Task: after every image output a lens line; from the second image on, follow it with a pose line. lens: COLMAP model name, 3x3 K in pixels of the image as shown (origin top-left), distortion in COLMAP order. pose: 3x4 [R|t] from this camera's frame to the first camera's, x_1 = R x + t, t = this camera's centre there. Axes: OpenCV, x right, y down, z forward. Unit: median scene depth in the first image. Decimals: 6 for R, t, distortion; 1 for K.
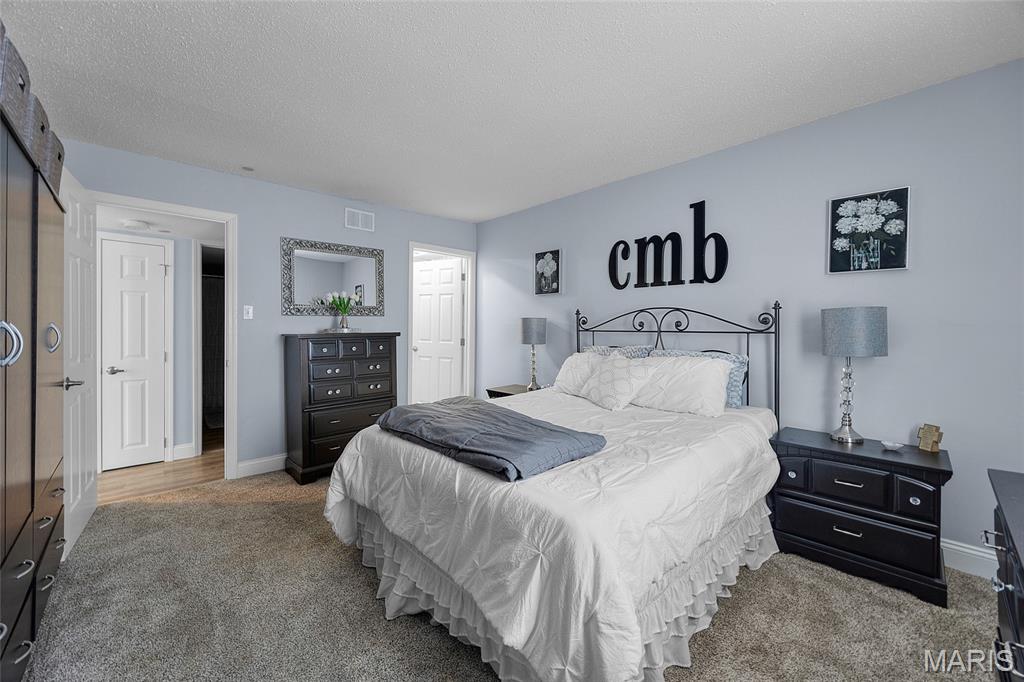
lens RADIAL K [[401.0, 0, 509.4], [0, 401.0, 326.4], [0, 0, 1]] dist [-0.000405, -0.000079]
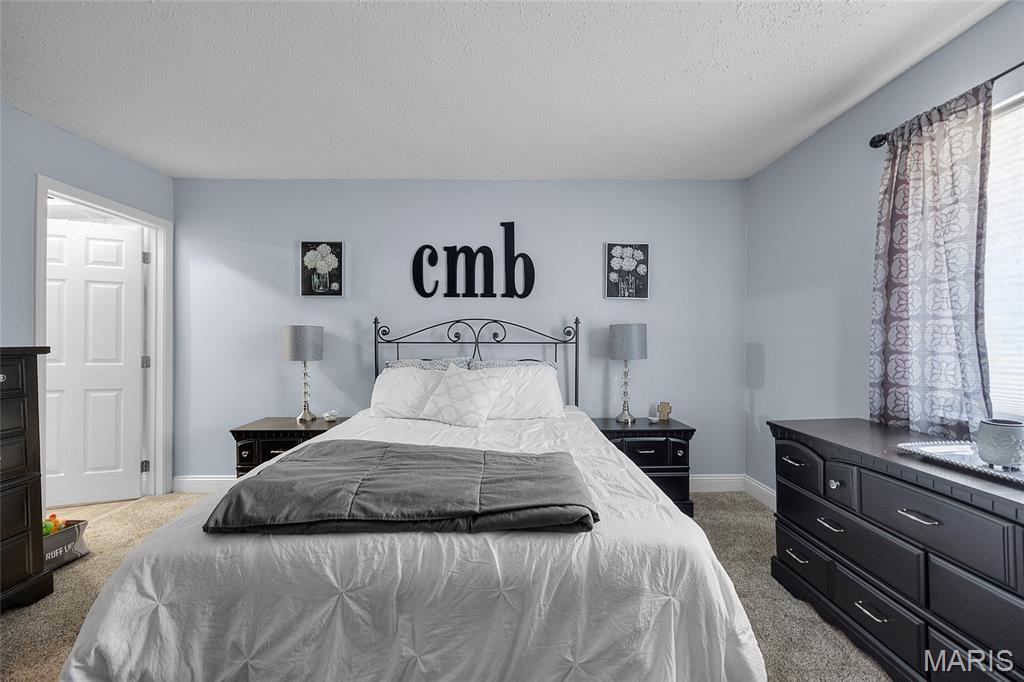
lens RADIAL K [[398.7, 0, 512.0], [0, 398.7, 341.0], [0, 0, 1]] dist [-0.000914, -0.000180]
pose [[0.675224, -0.000087, 0.737612, -0.317241], [-0.000996, 0.999999, 0.001029, 0.007883], [-0.737612, -0.001429, 0.675224, 0.276905]]
